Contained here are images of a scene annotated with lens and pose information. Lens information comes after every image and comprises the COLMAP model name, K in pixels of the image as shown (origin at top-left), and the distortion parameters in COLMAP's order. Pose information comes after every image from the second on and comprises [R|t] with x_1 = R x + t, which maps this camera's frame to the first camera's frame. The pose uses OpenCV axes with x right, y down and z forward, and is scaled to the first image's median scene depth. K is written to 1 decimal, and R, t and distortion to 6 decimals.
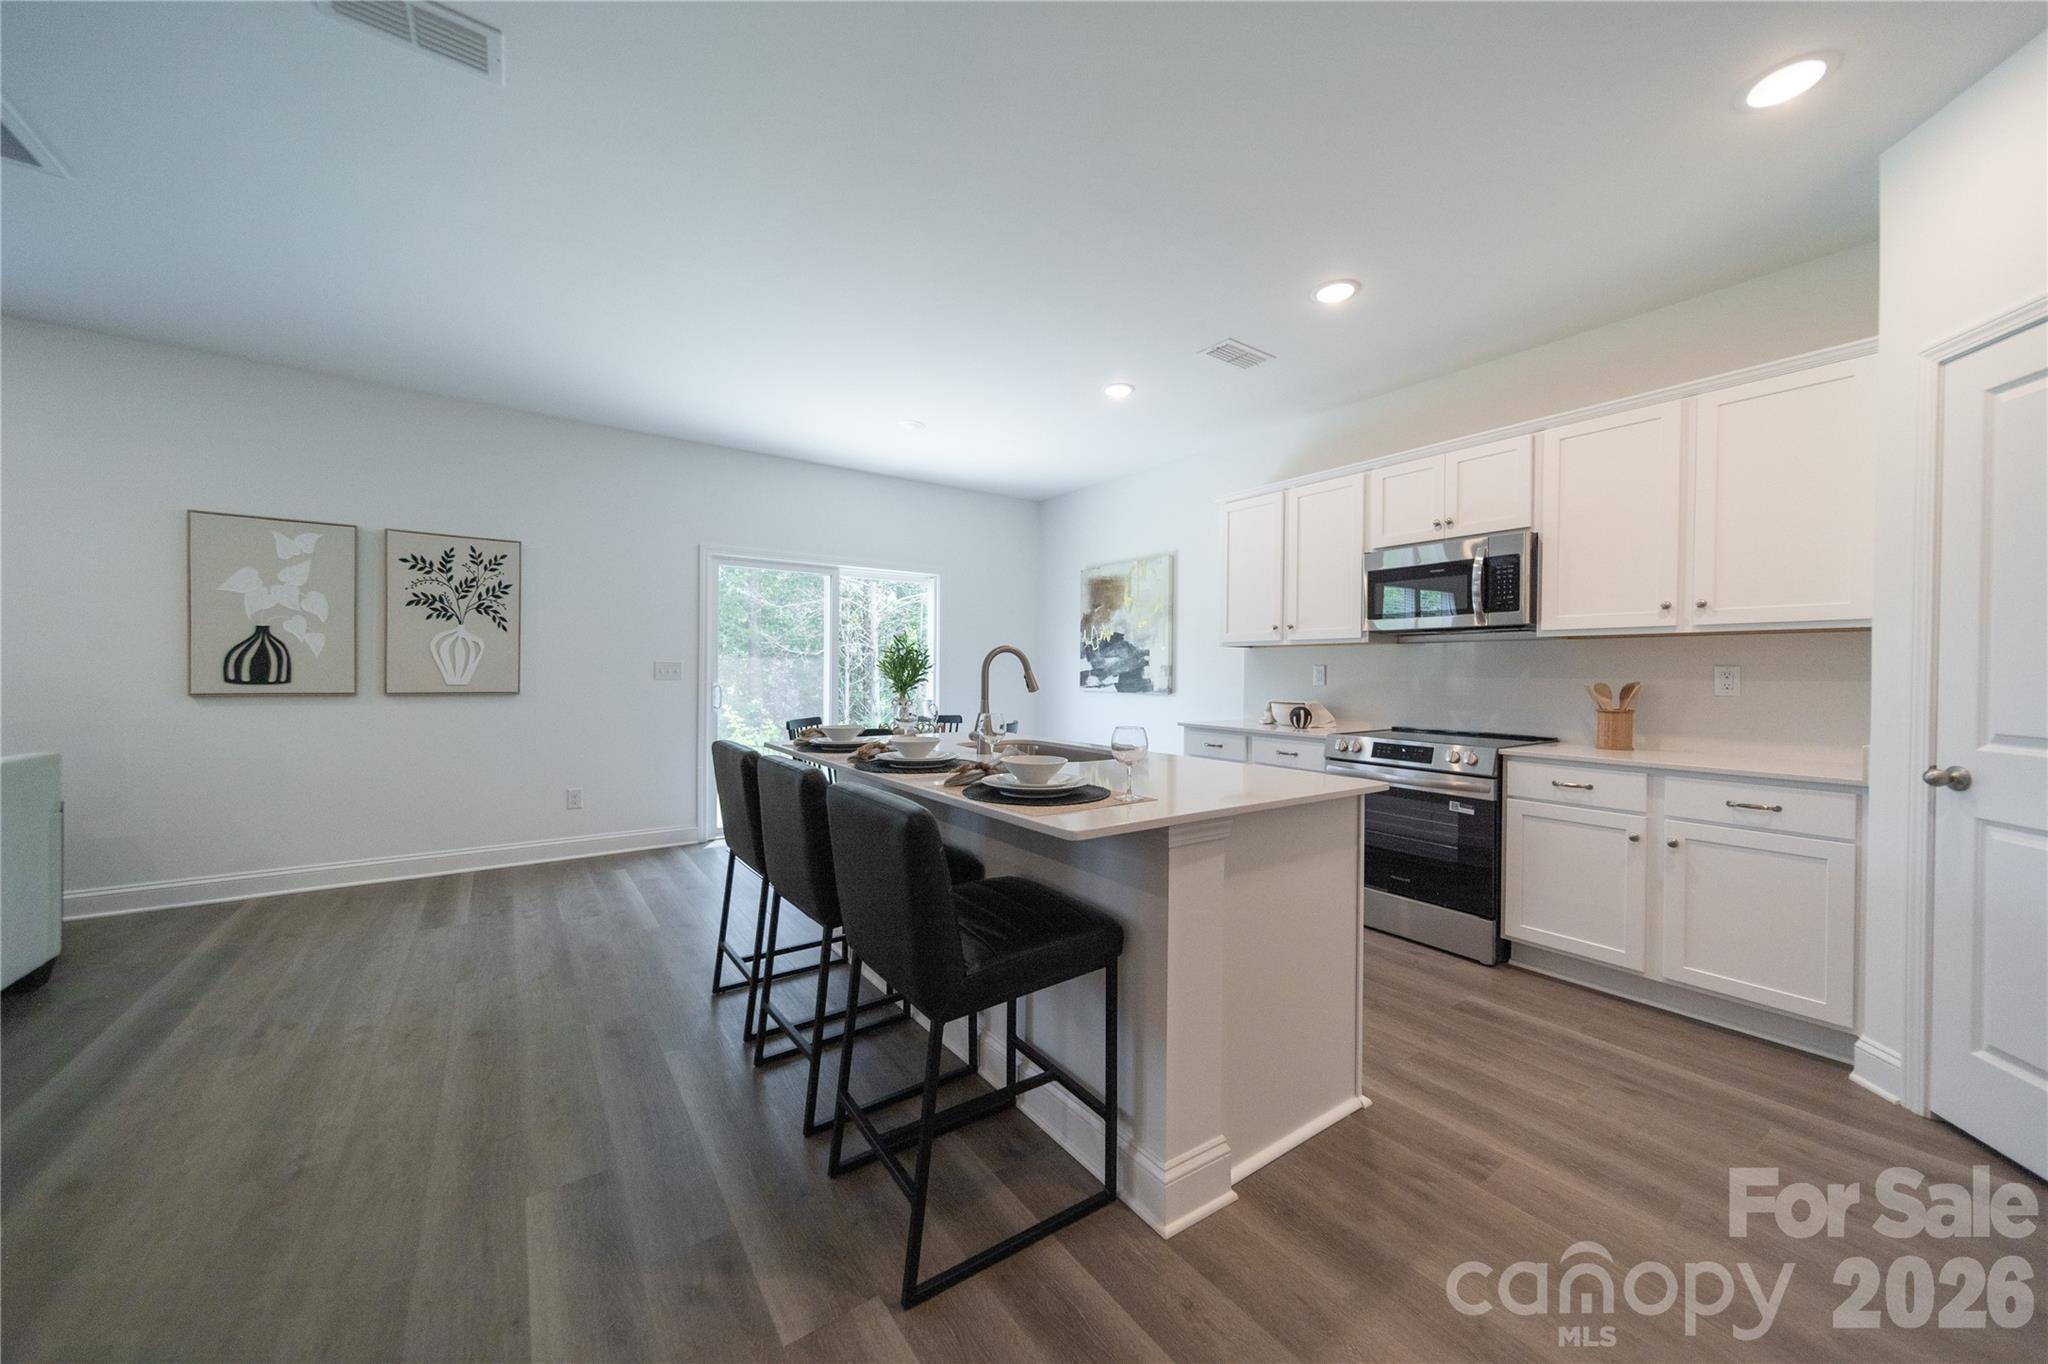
lens RADIAL K [[718.3, 0, 1027.5], [0, 718.3, 679.6], [0, 0, 1]] dist [0.007261, 0.000070]
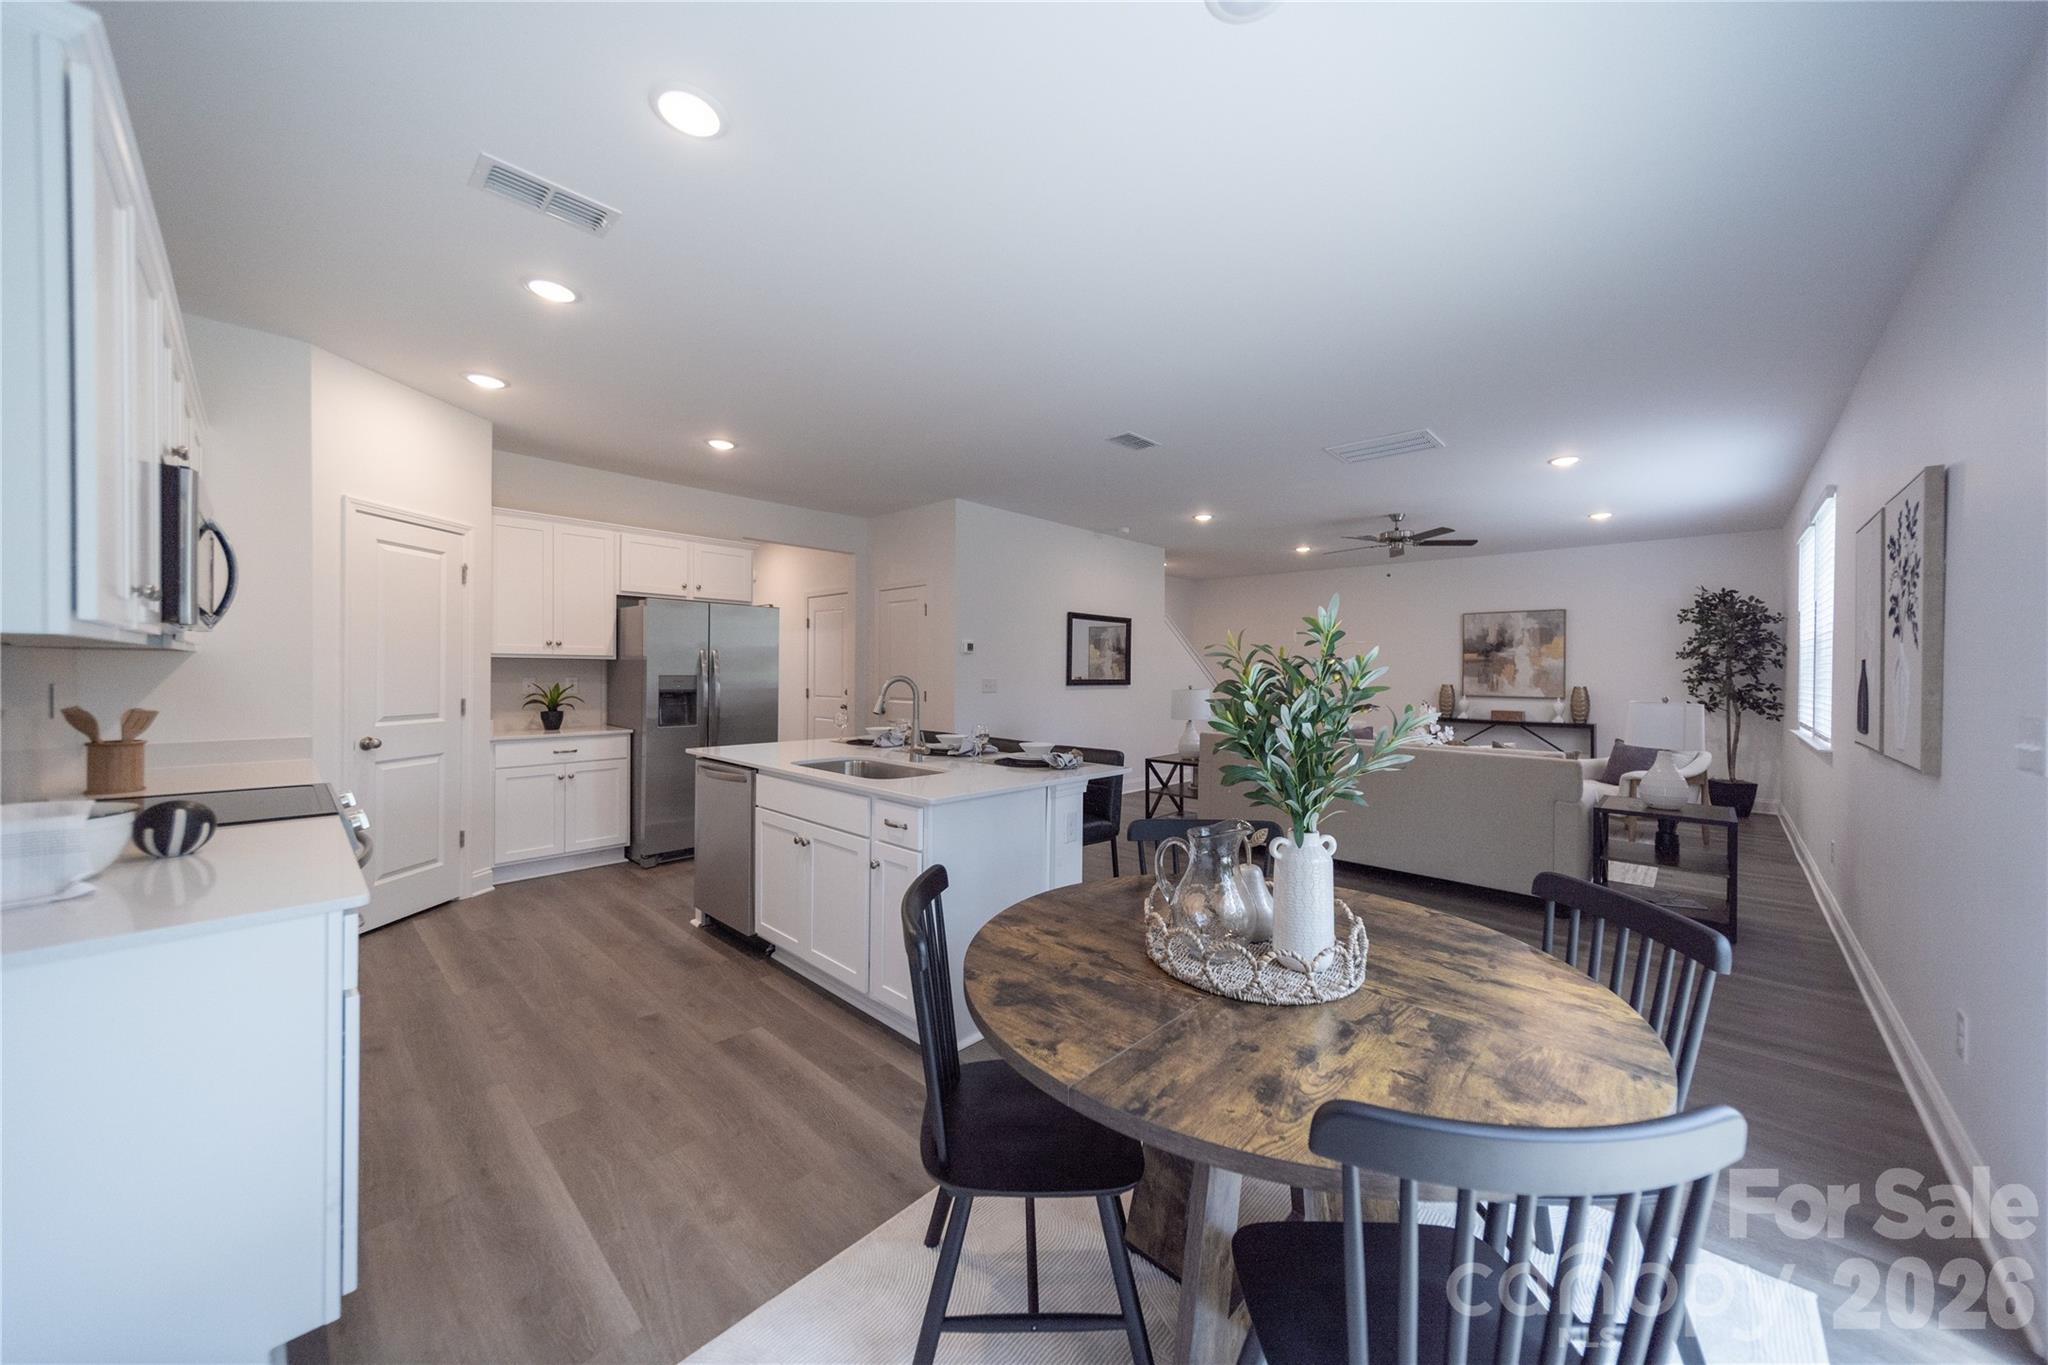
lens RADIAL K [[718.3, 0, 1031.2], [0, 718.3, 676.4], [0, 0, 1]] dist [0.007261, 0.000070]
pose [[-0.980514, -0.016400, -0.195762, -0.004462], [-0.020383, 0.999624, 0.018353, -0.047000], [0.195387, 0.021985, -0.980480, 1.444858]]
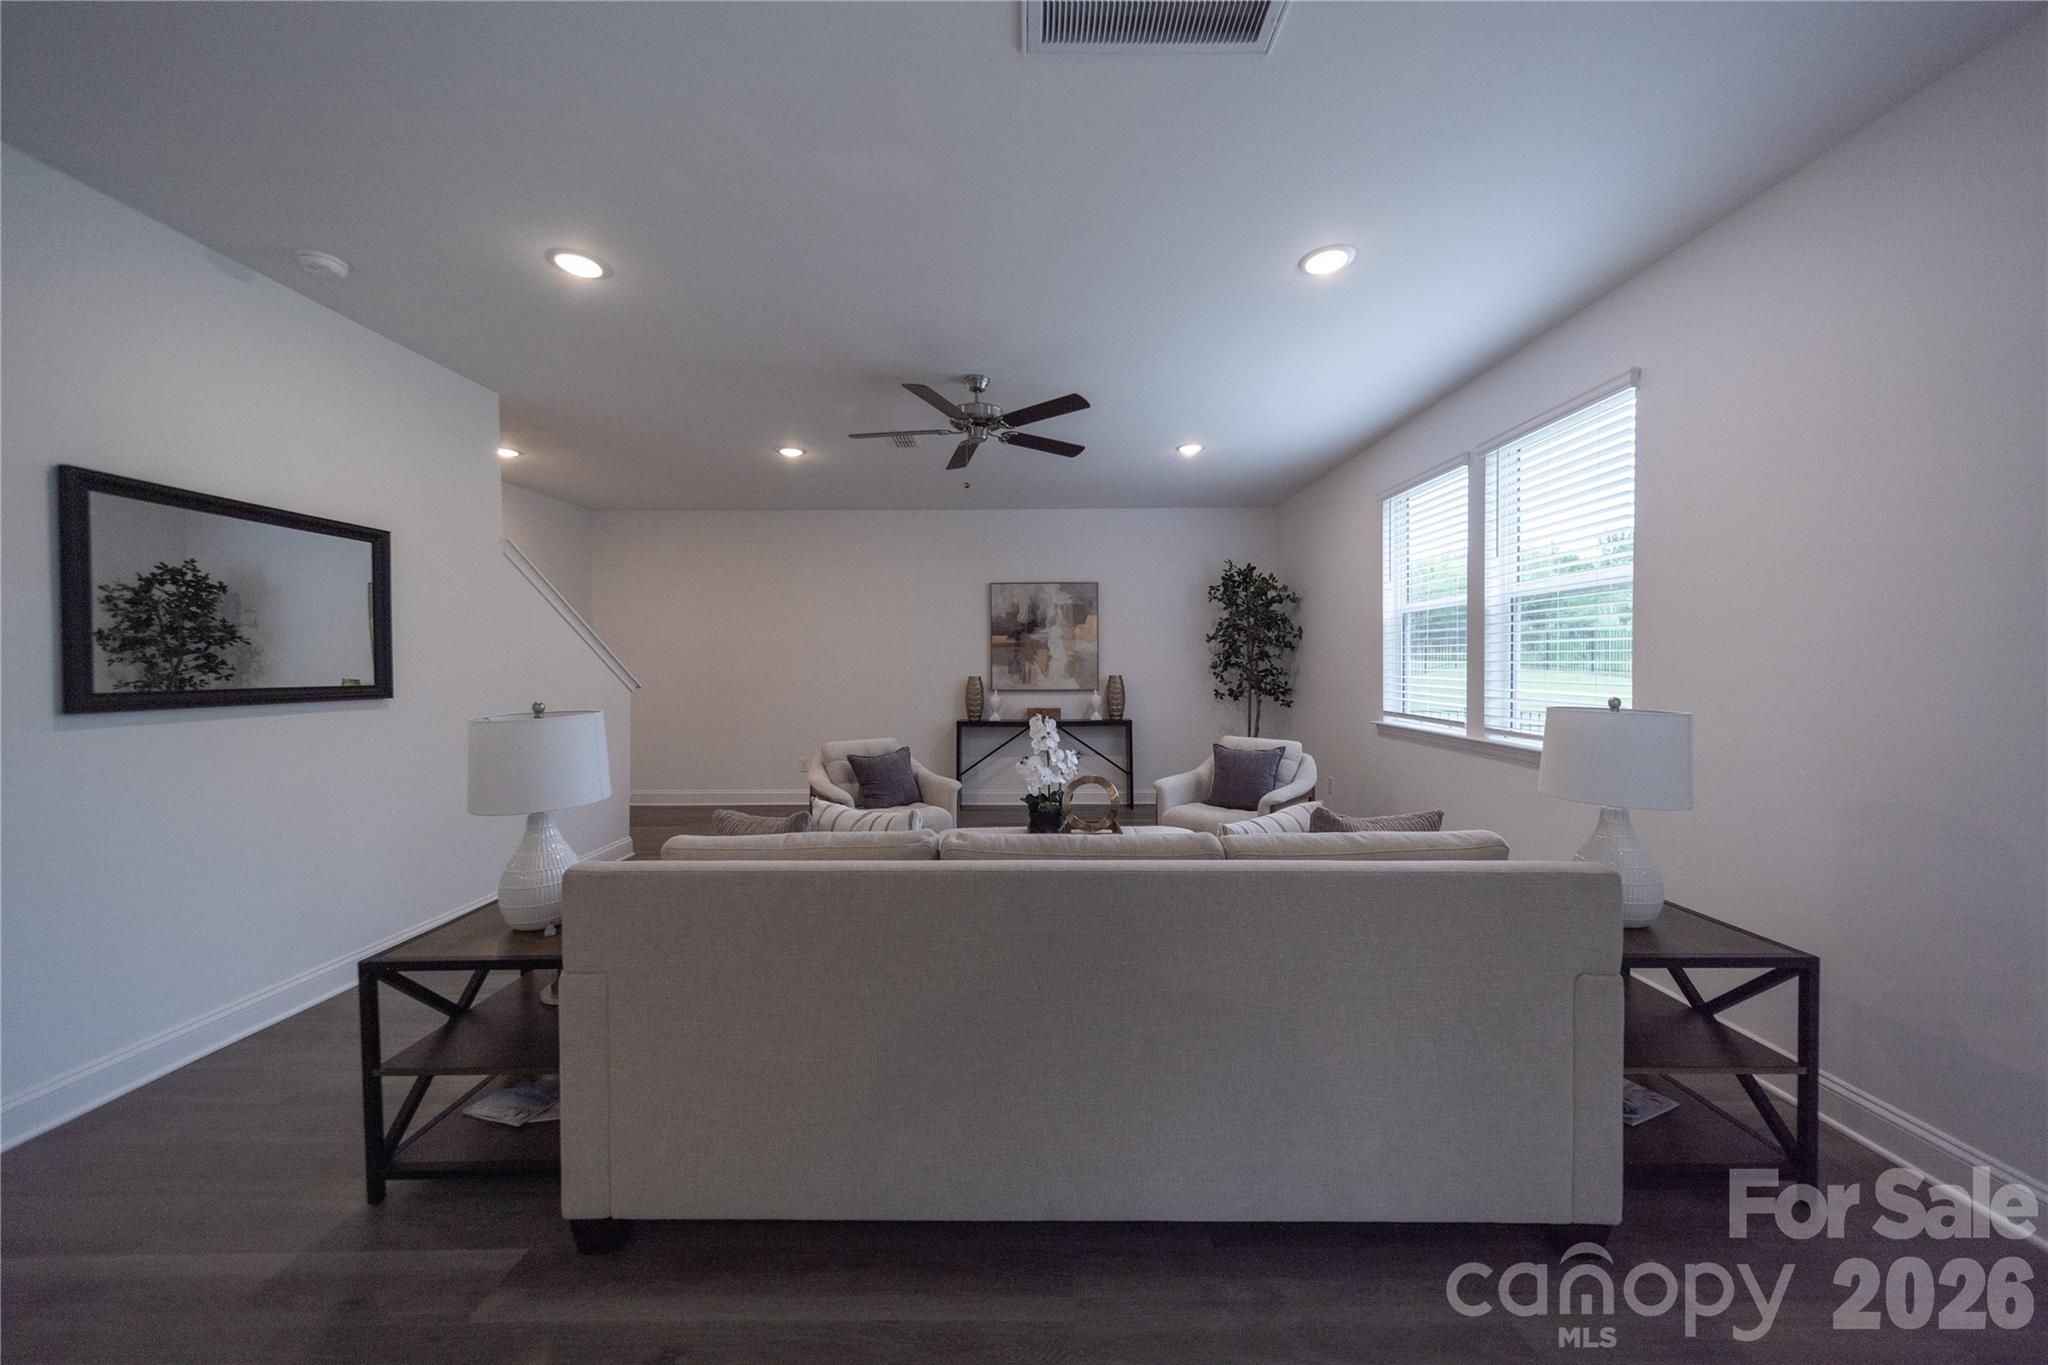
lens RADIAL K [[718.3, 0, 1028.9], [0, 718.3, 676.3], [0, 0, 1]] dist [0.007261, 0.000070]
pose [[-0.587161, 0.007717, -0.809434, -0.403010], [-0.010724, 0.999793, 0.017311, -0.038185], [0.809399, 0.018845, -0.586956, 0.639902]]
